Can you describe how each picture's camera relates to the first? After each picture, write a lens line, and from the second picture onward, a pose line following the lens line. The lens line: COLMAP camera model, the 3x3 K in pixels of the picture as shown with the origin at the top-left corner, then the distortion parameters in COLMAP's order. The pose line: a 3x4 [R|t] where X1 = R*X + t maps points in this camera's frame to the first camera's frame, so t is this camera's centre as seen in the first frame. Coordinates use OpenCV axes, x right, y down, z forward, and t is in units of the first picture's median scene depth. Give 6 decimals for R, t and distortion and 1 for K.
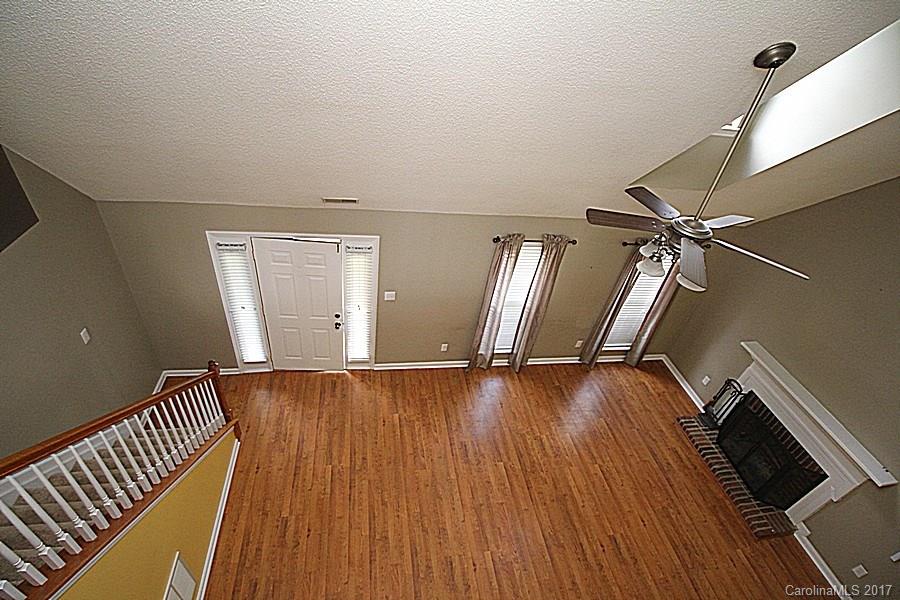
lens RADIAL K [[430.0, 0, 436.1], [0, 430.0, 299.4], [0, 0, 1]] dist [-0.002453, -0.004683]
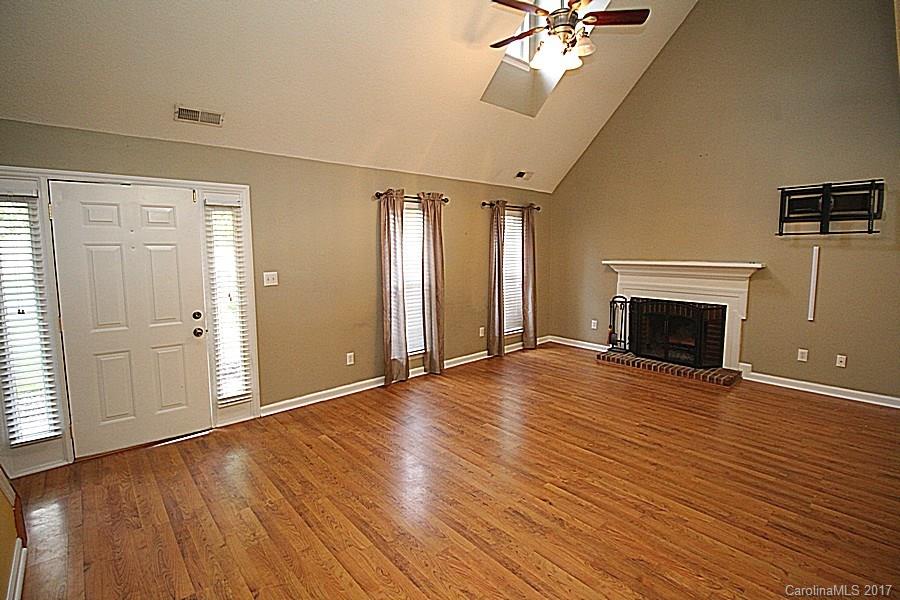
lens RADIAL K [[430.0, 0, 448.1], [0, 430.0, 295.3], [0, 0, 1]] dist [-0.002453, -0.004683]
pose [[0.833630, -0.176256, 0.523444, -0.246973], [0.414616, 0.825826, -0.382236, 0.433845], [-0.364903, 0.535672, 0.761513, 0.315086]]
